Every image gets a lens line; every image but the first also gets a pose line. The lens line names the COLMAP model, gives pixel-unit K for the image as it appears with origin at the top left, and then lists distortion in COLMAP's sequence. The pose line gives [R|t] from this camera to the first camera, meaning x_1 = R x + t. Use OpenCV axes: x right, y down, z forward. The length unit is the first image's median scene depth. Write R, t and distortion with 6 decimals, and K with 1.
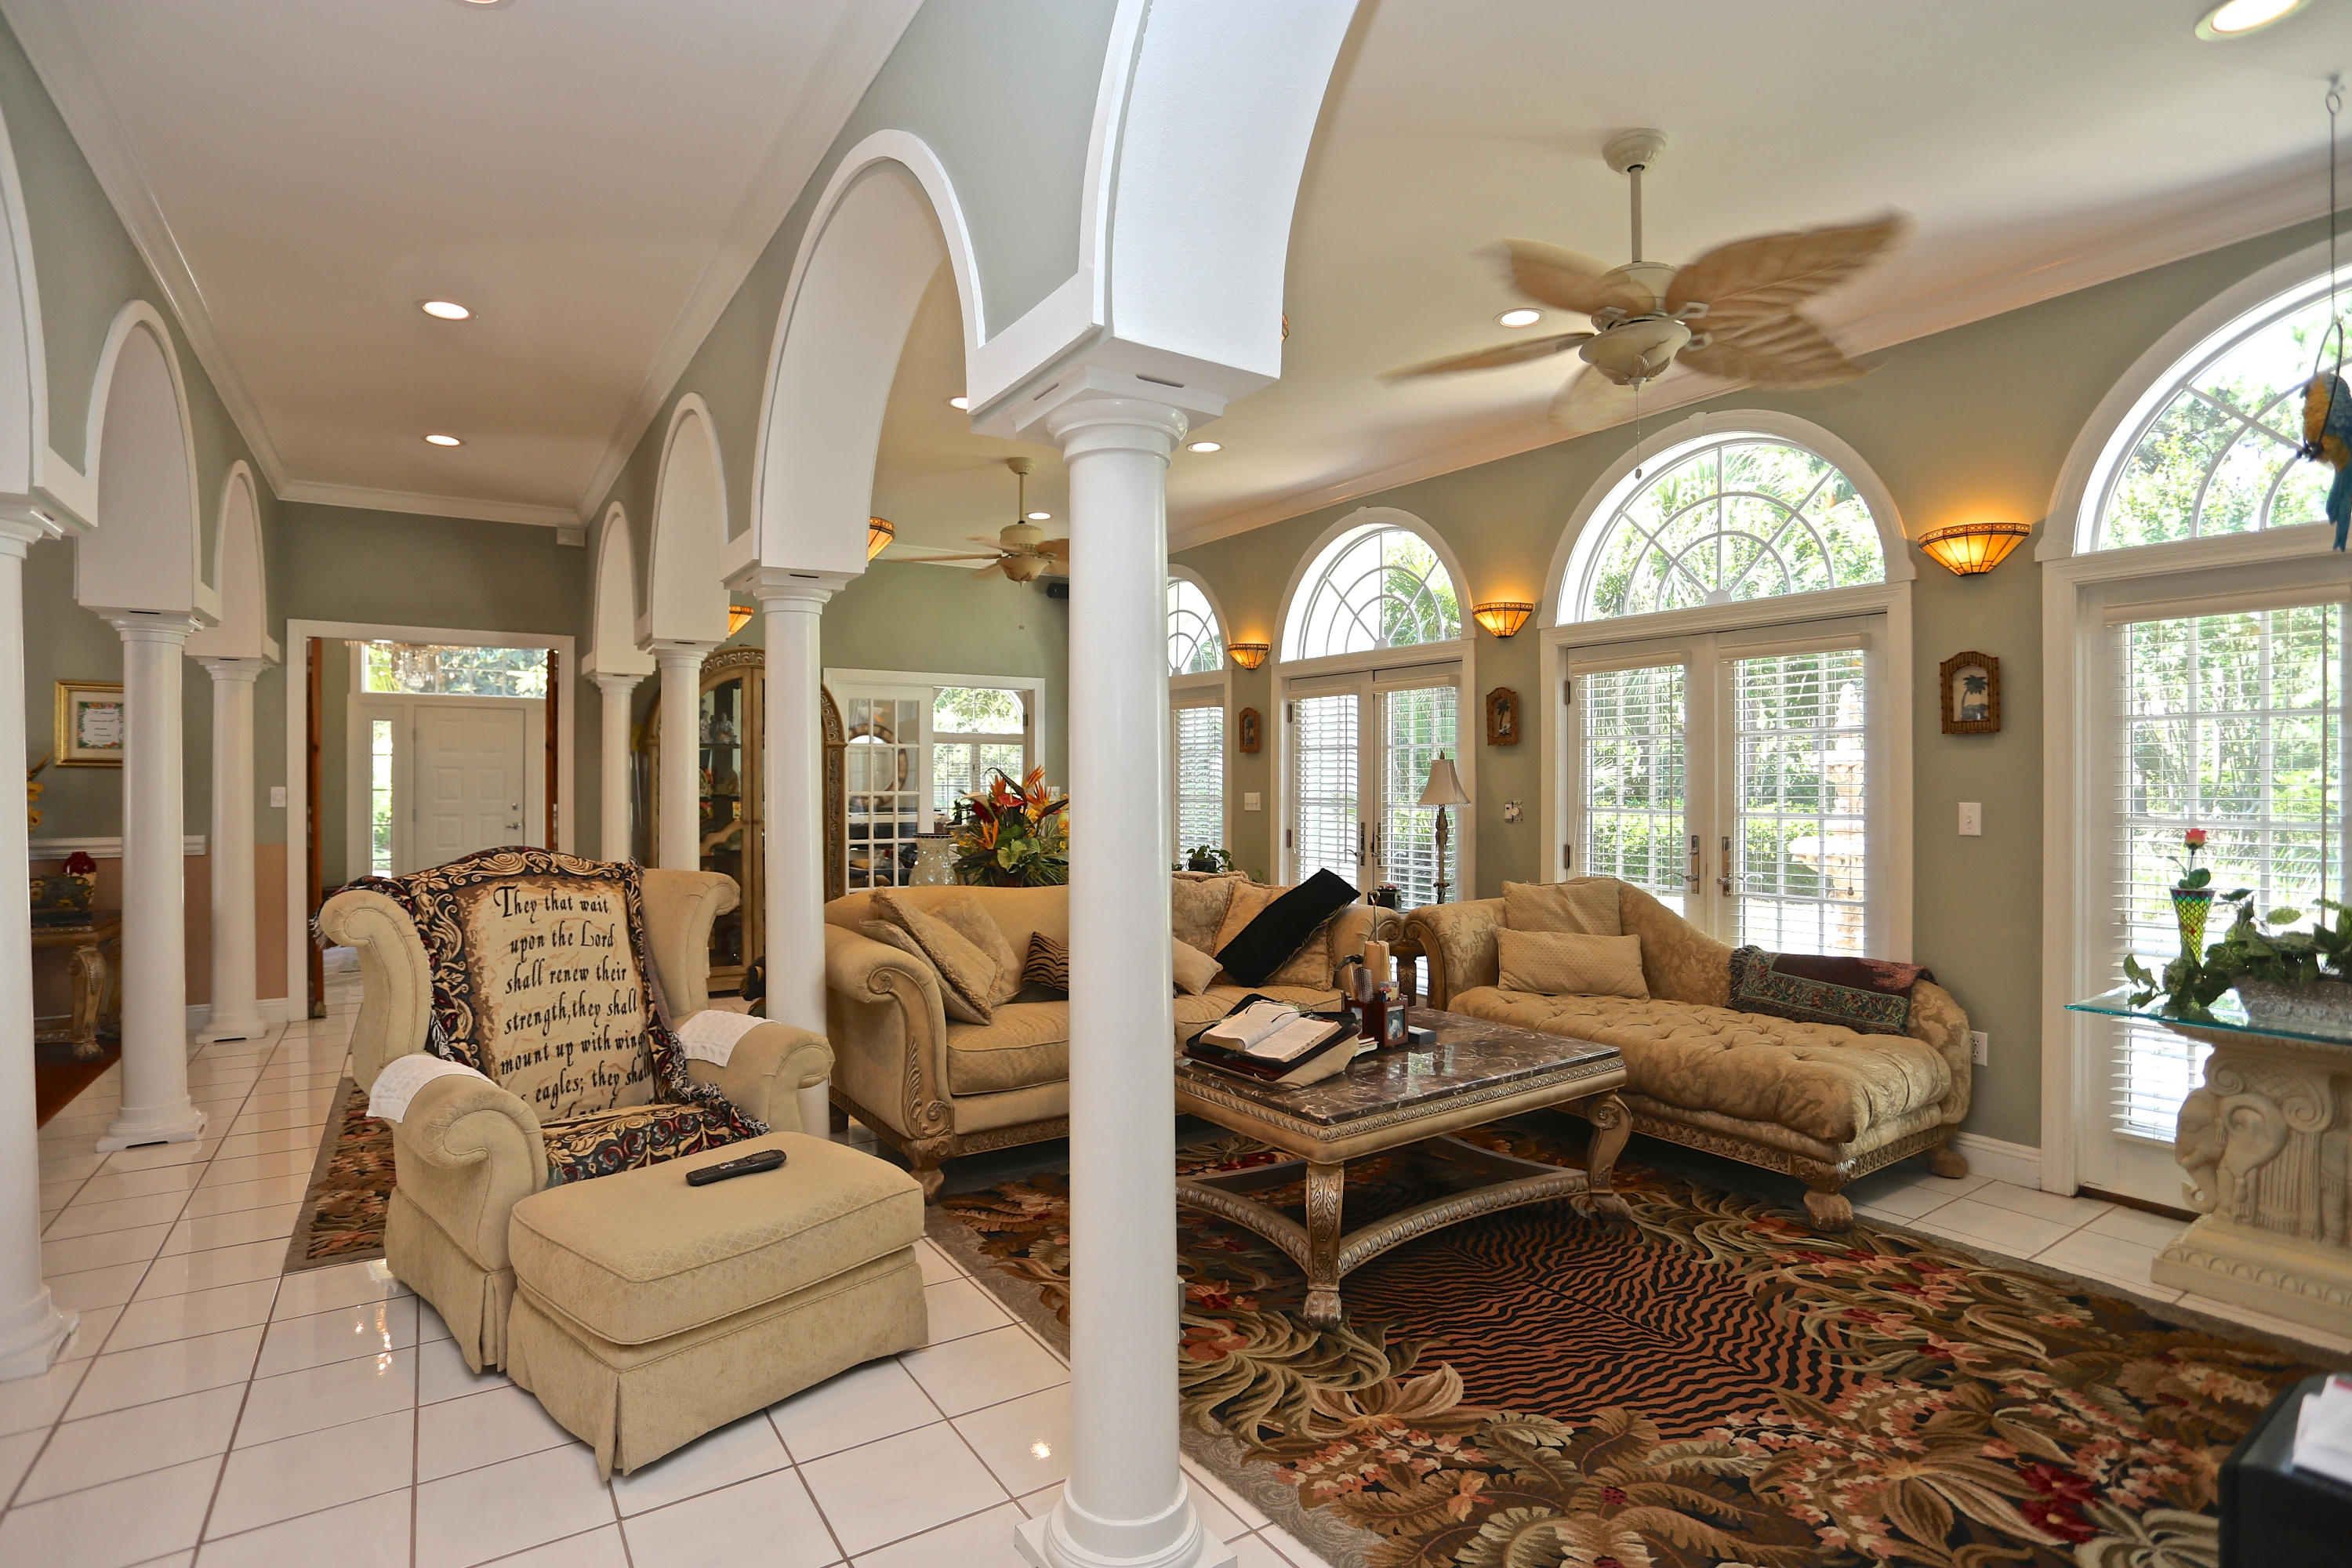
lens RADIAL K [[1137.7, 0, 1164.4], [0, 1137.7, 780.4], [0, 0, 1]] dist [-0.062095, 0.025494]
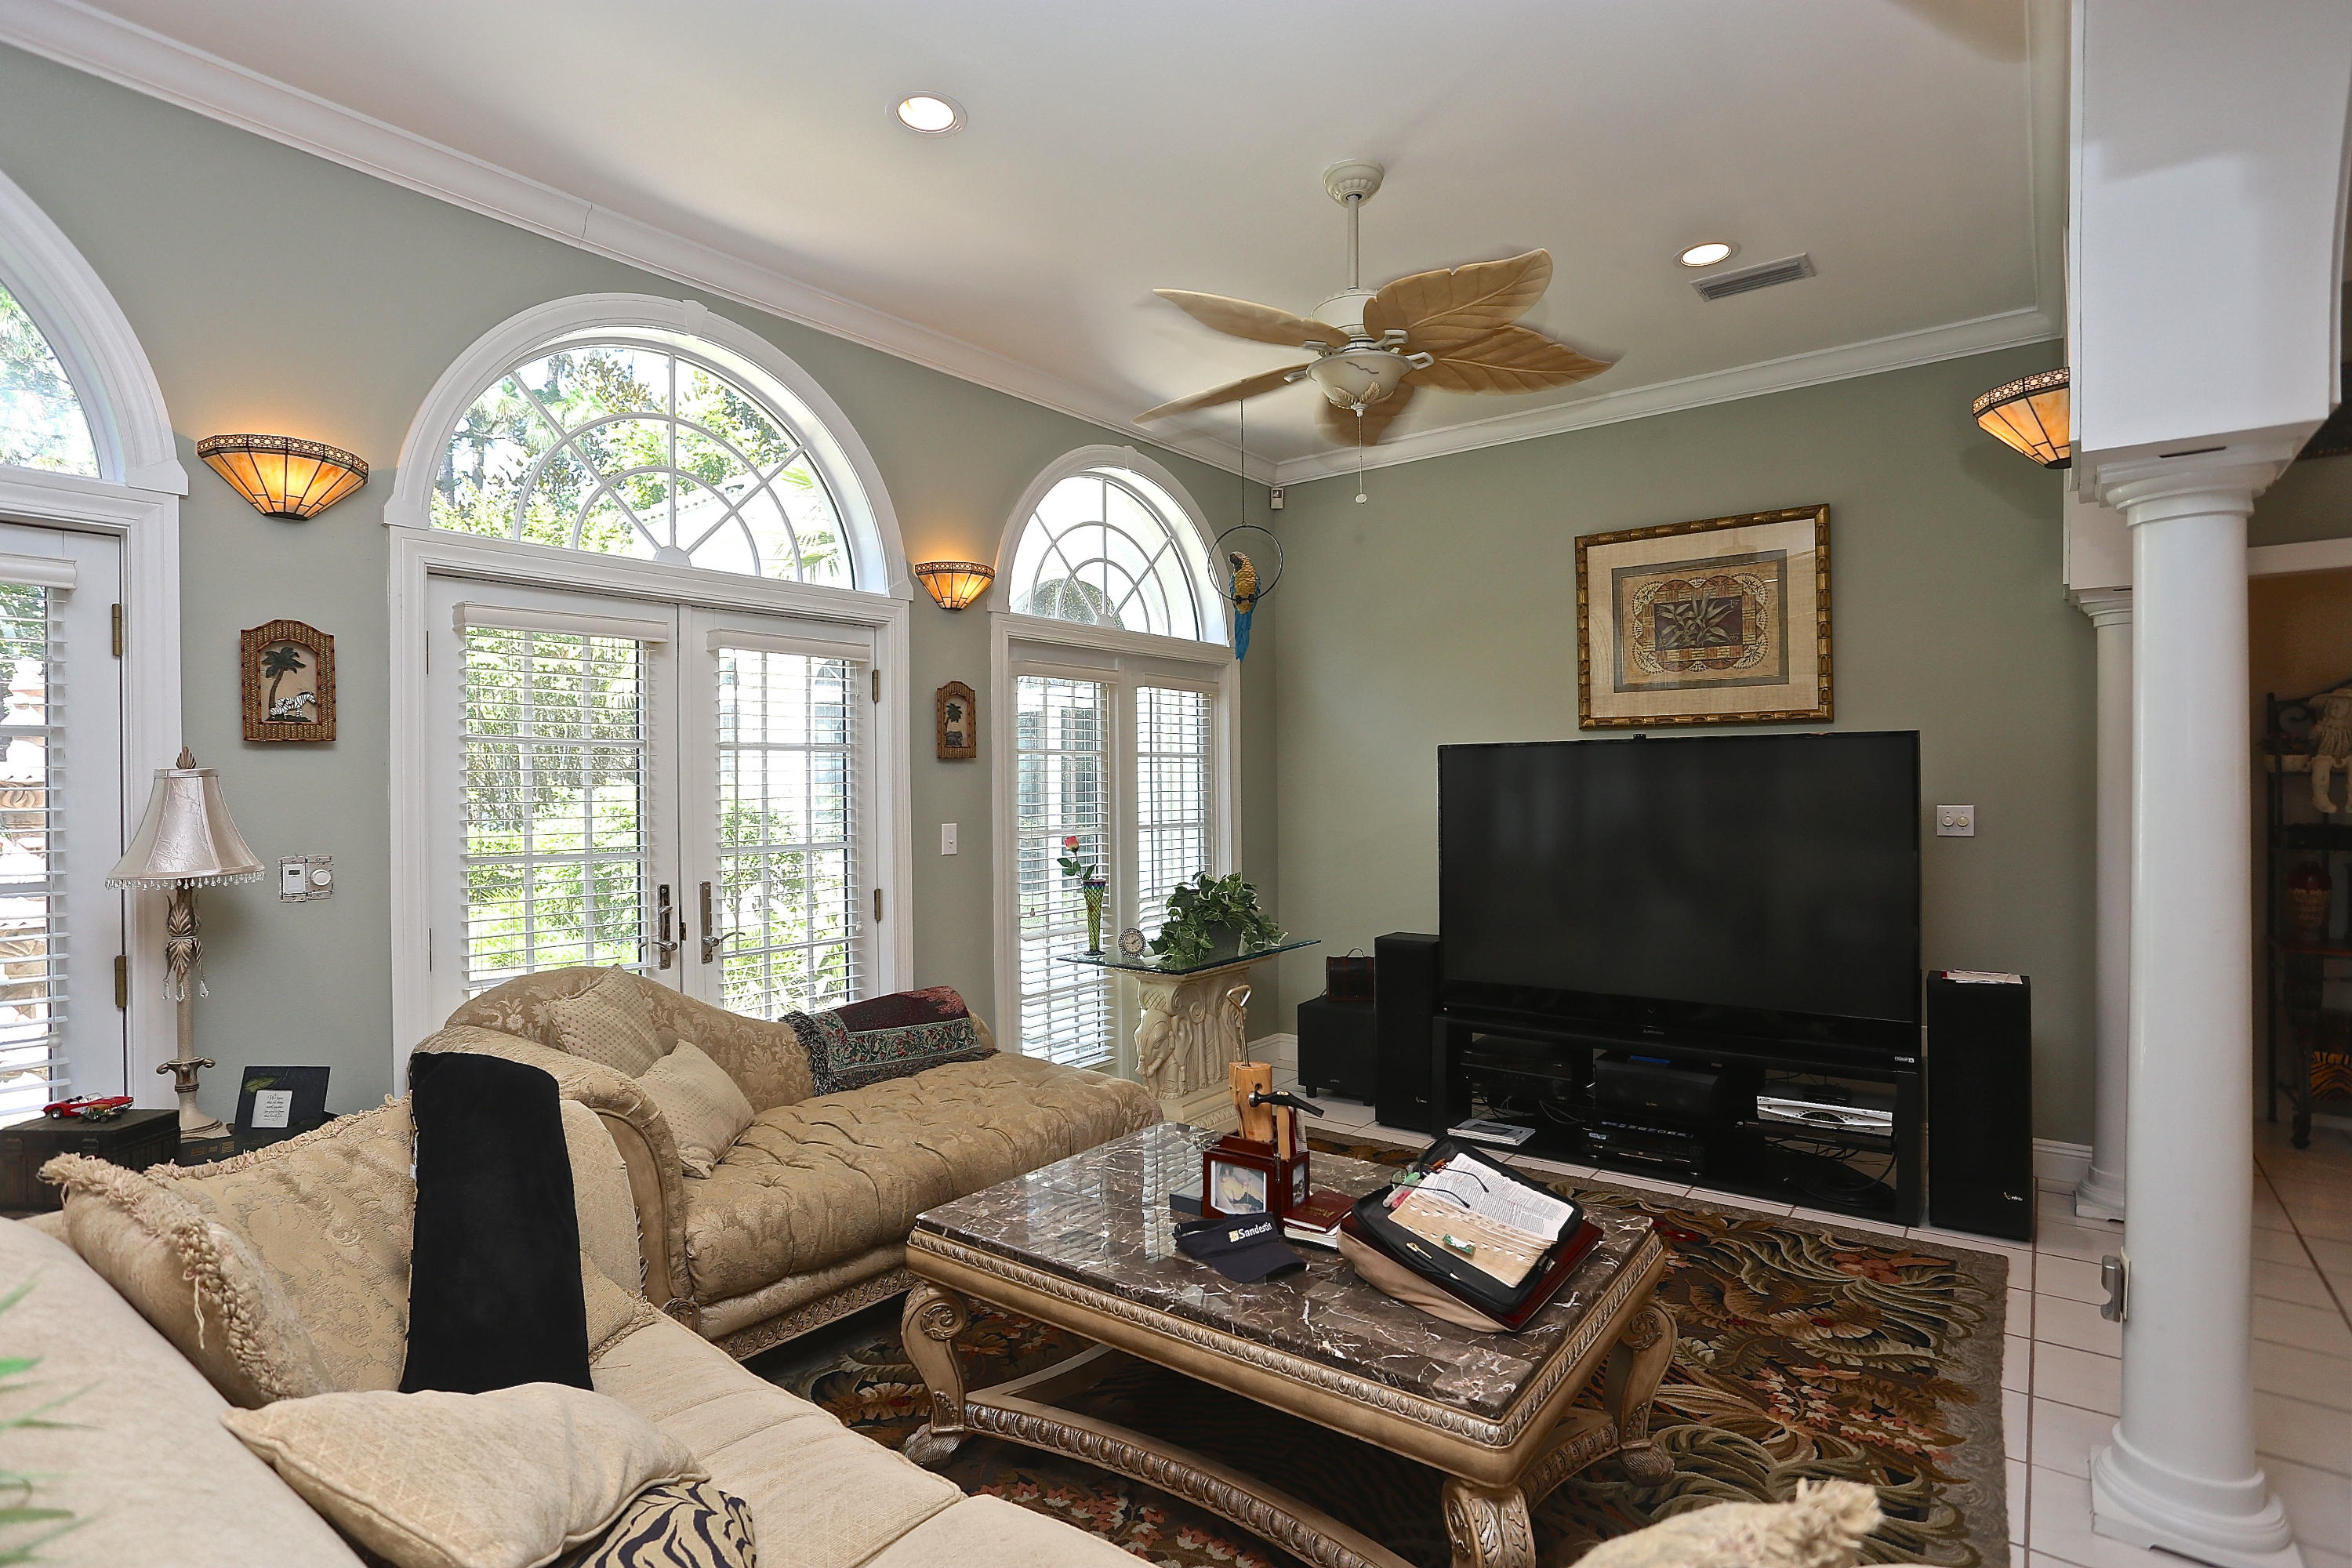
lens RADIAL K [[1137.7, 0, 1164.4], [0, 1137.7, 780.4], [0, 0, 1]] dist [-0.062095, 0.025494]
pose [[-0.303928, -0.013320, 0.952602, -0.430709], [-0.010036, 0.999892, 0.010779, -0.038065], [-0.952642, -0.006285, -0.304029, 1.275600]]
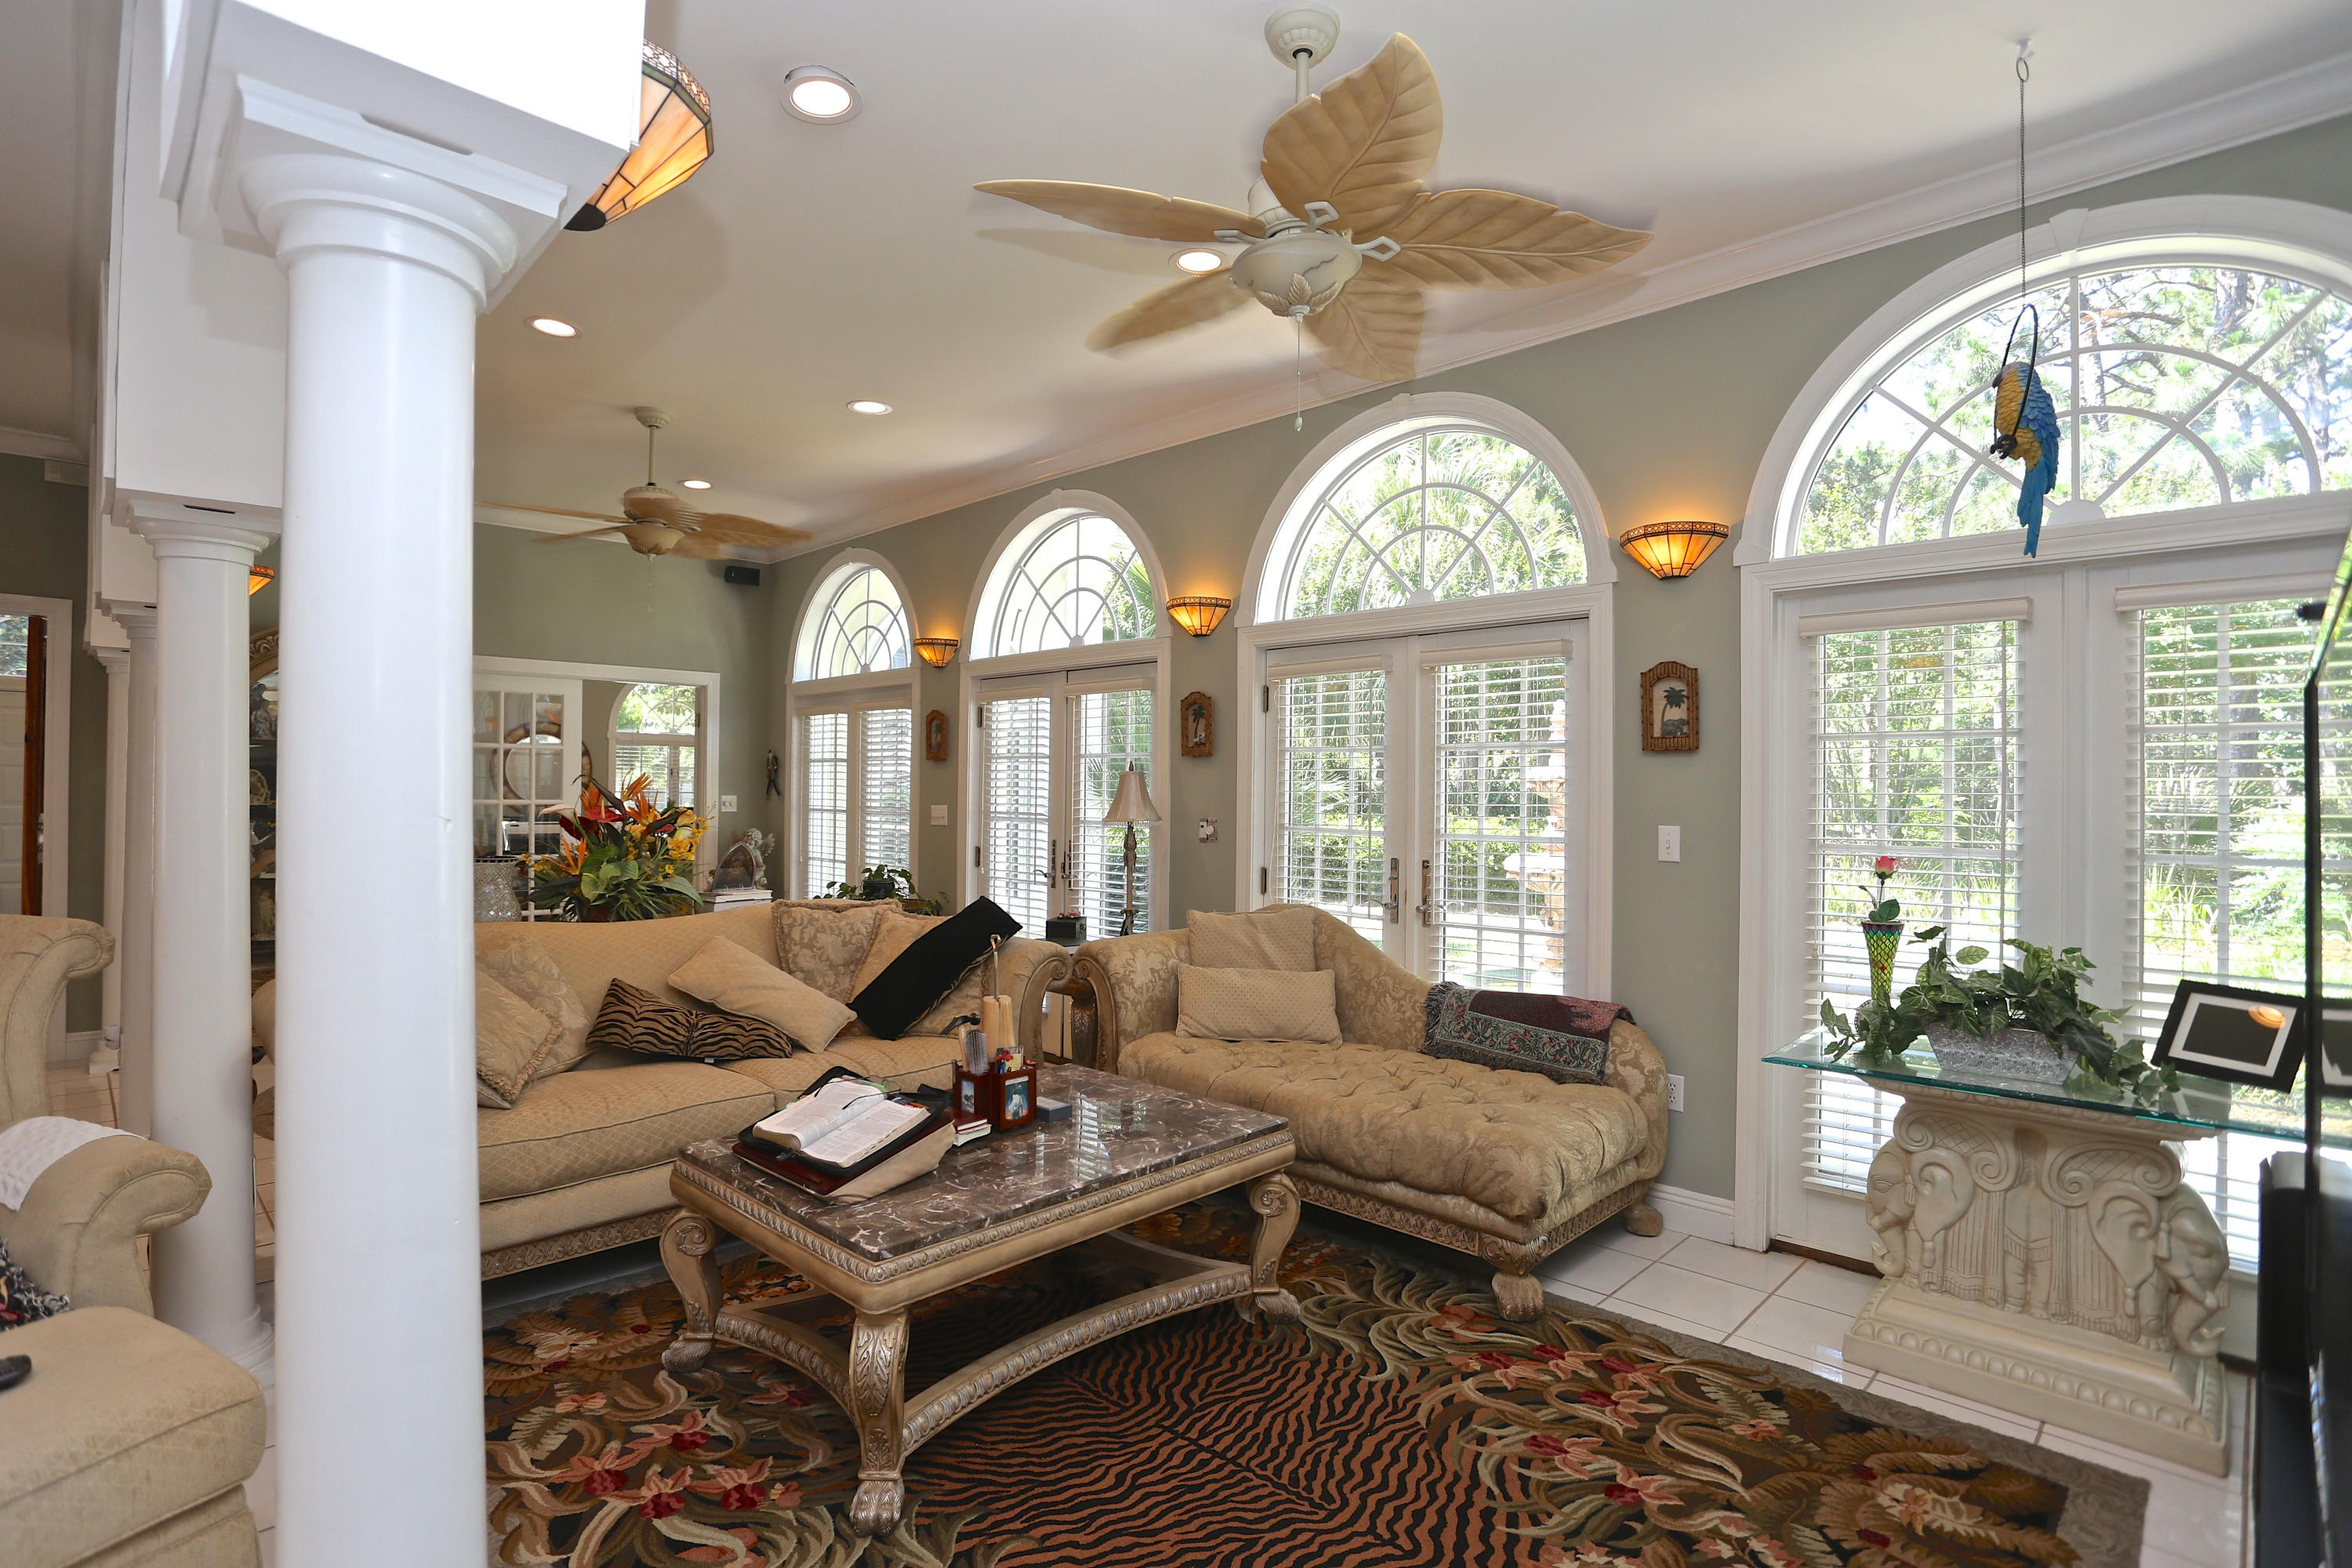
lens RADIAL K [[1137.7, 0, 1164.4], [0, 1137.7, 780.4], [0, 0, 1]] dist [-0.062095, 0.025494]
pose [[0.978984, 0.011947, 0.203587, 0.145254], [-0.010332, 0.999906, -0.008994, -0.005767], [-0.203675, 0.006701, 0.979016, 0.196845]]
